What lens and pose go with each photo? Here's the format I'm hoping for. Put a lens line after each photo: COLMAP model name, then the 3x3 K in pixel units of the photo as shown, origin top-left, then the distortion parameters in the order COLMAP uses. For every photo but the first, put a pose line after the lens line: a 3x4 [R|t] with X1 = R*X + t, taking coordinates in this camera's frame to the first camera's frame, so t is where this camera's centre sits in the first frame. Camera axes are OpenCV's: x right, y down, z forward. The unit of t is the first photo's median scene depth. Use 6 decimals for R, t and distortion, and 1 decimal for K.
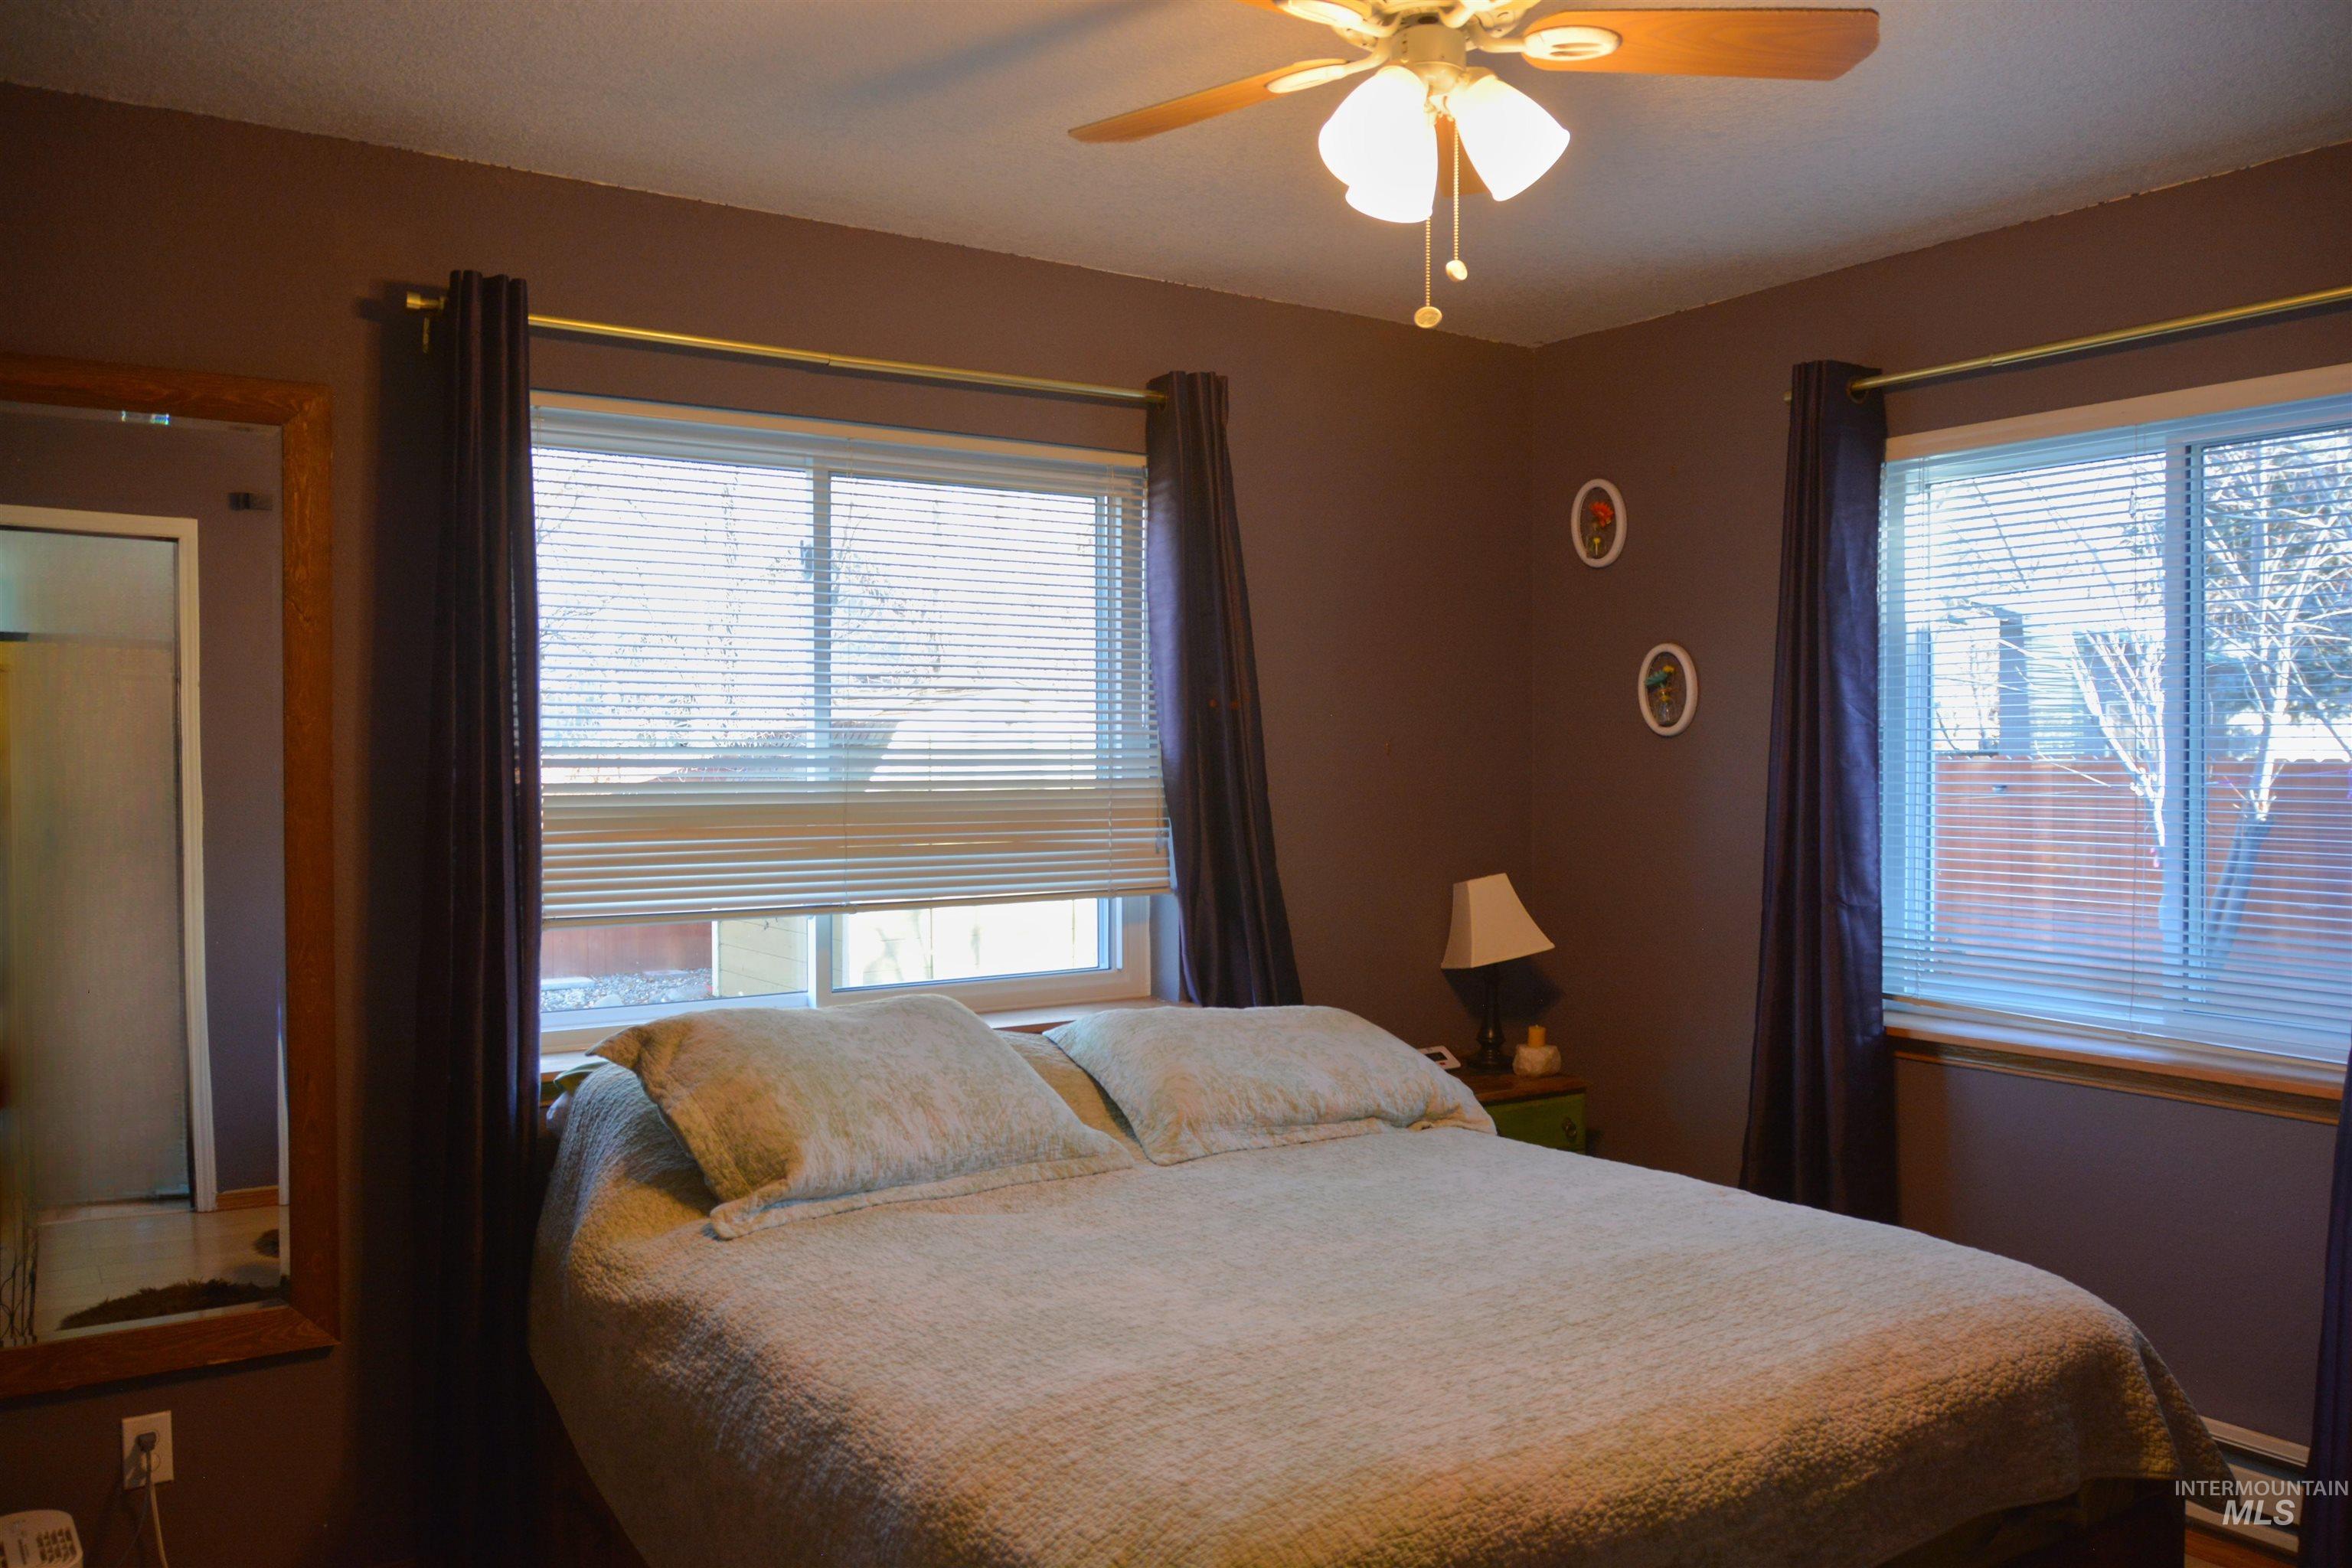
lens RADIAL K [[1832.4, 0, 1179.3], [0, 1832.4, 783.4], [0, 0, 1]] dist [-0.008017, -0.003268]
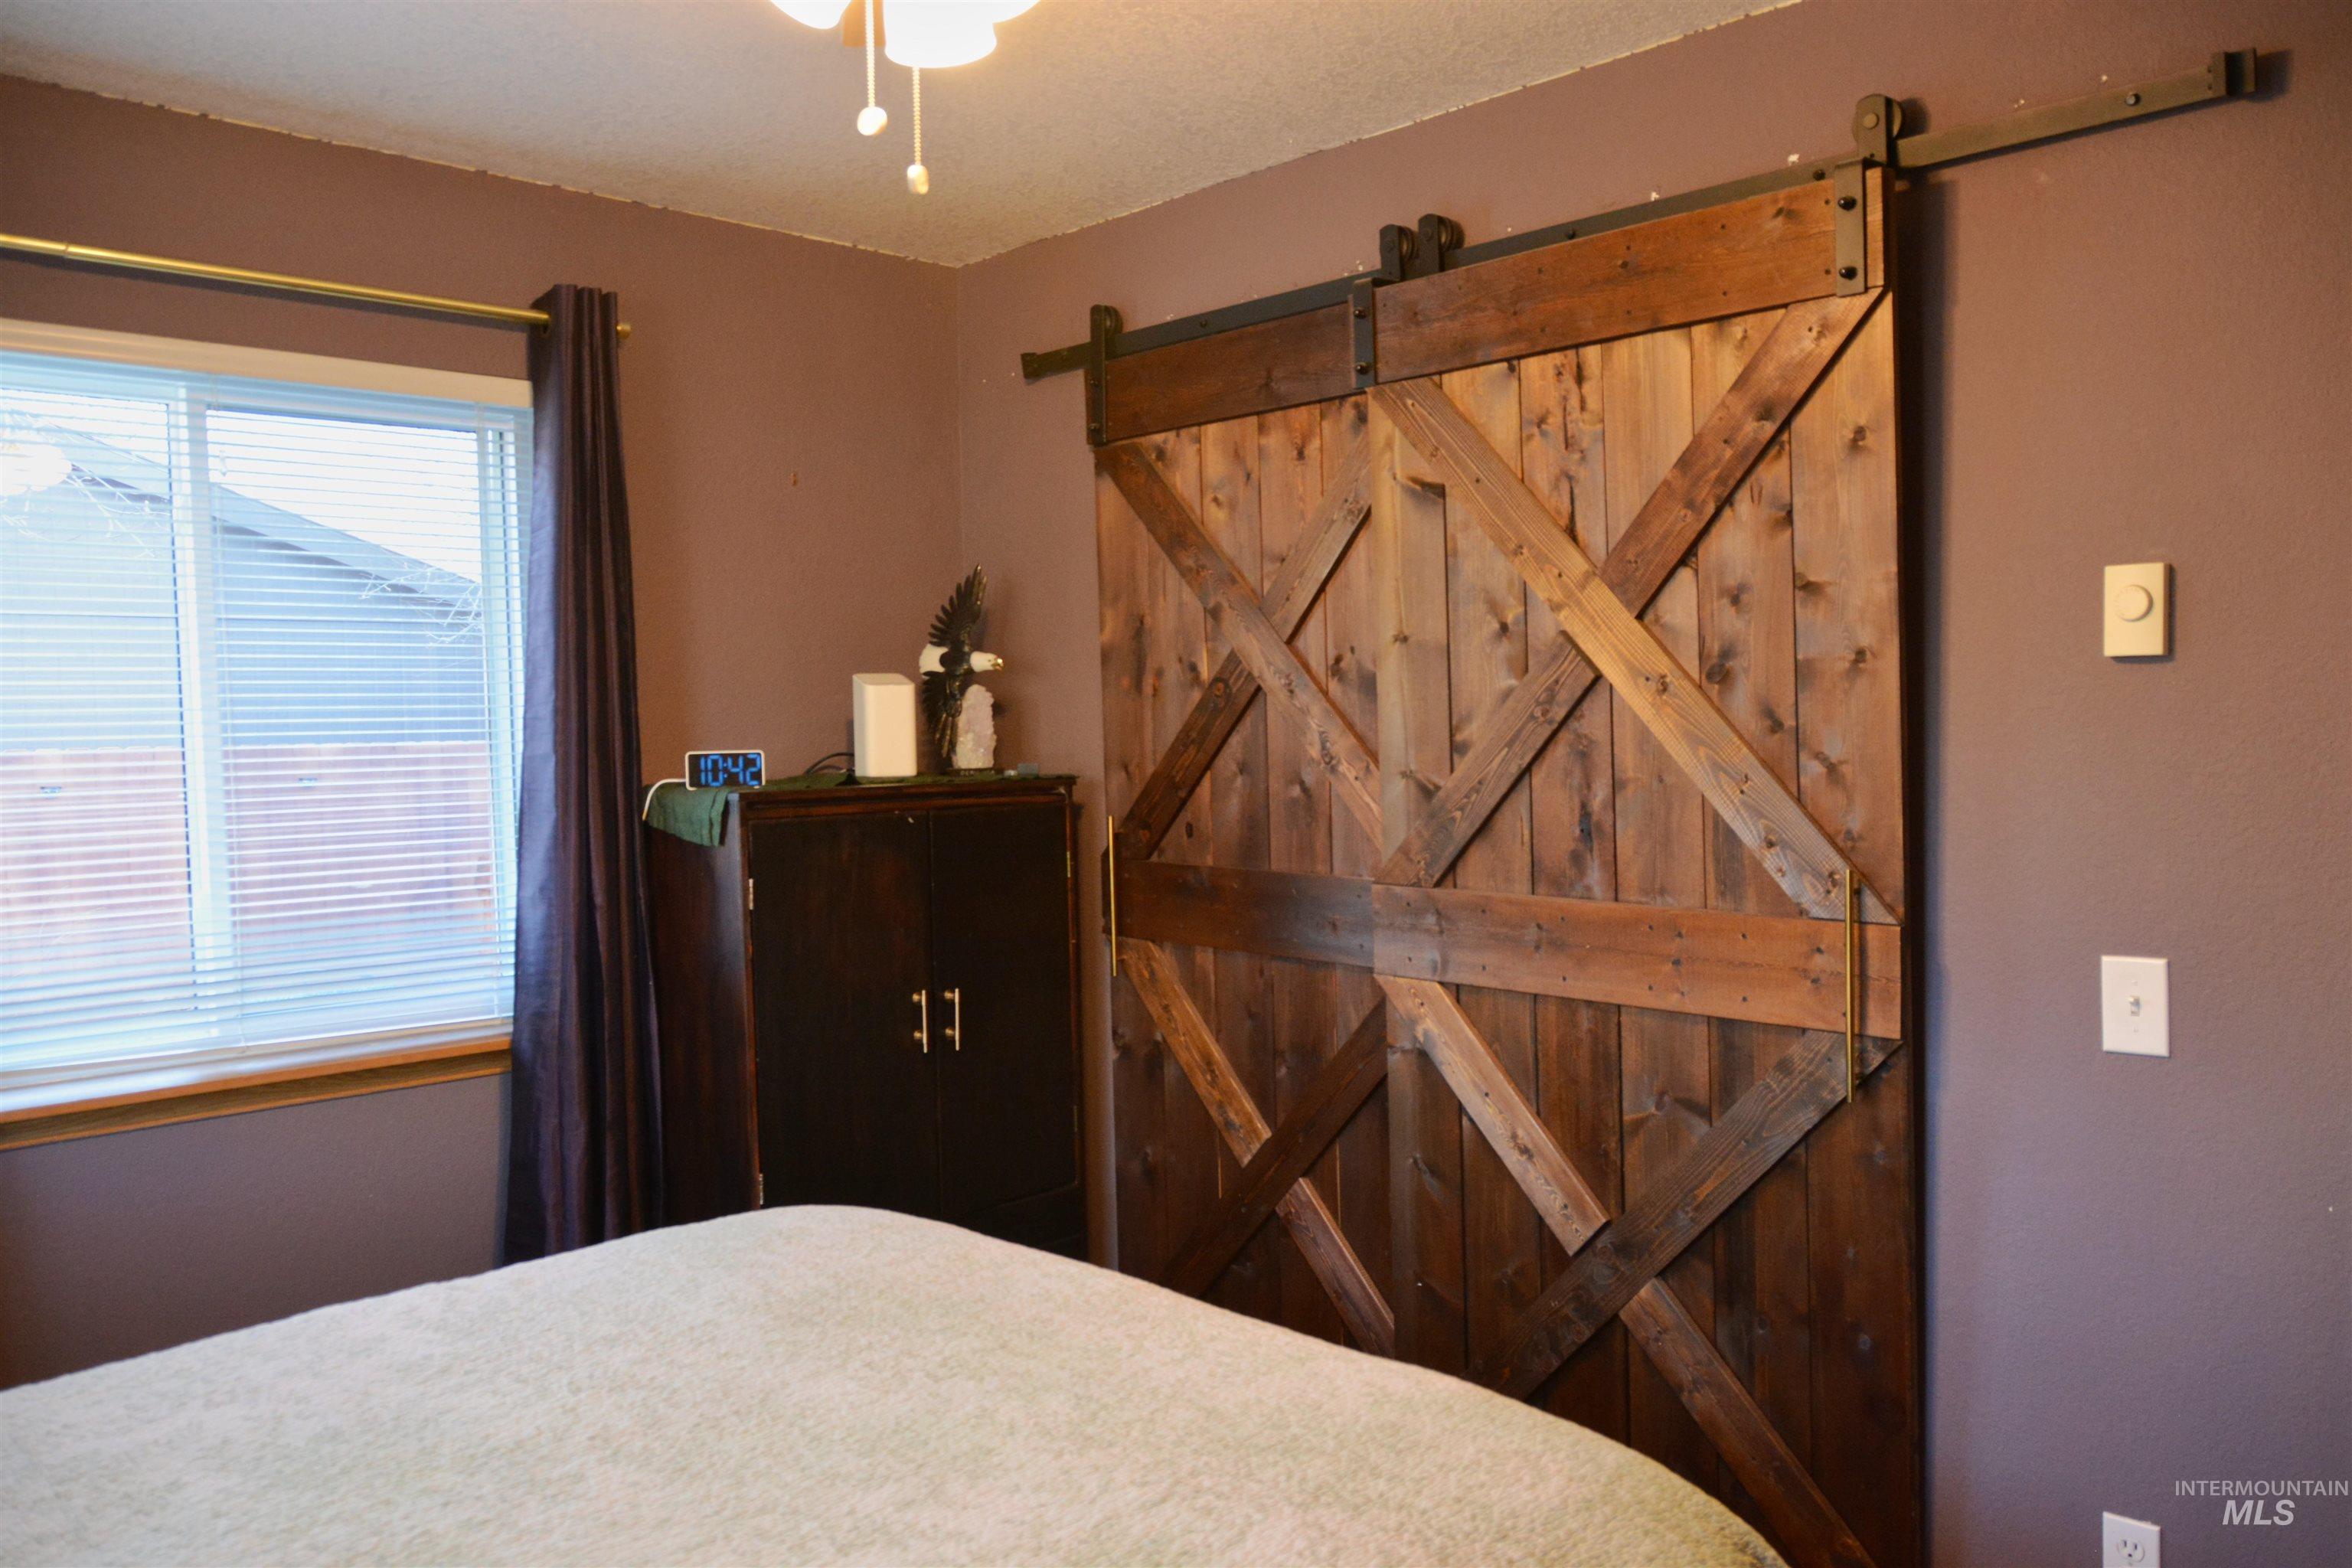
lens RADIAL K [[1832.4, 0, 1179.2], [0, 1832.4, 780.4], [0, 0, 1]] dist [-0.008017, -0.003268]
pose [[-0.190002, -0.031340, 0.981283, -0.600657], [0.037133, 0.998546, 0.039081, -0.018432], [-0.981081, 0.043863, -0.188562, 0.925149]]
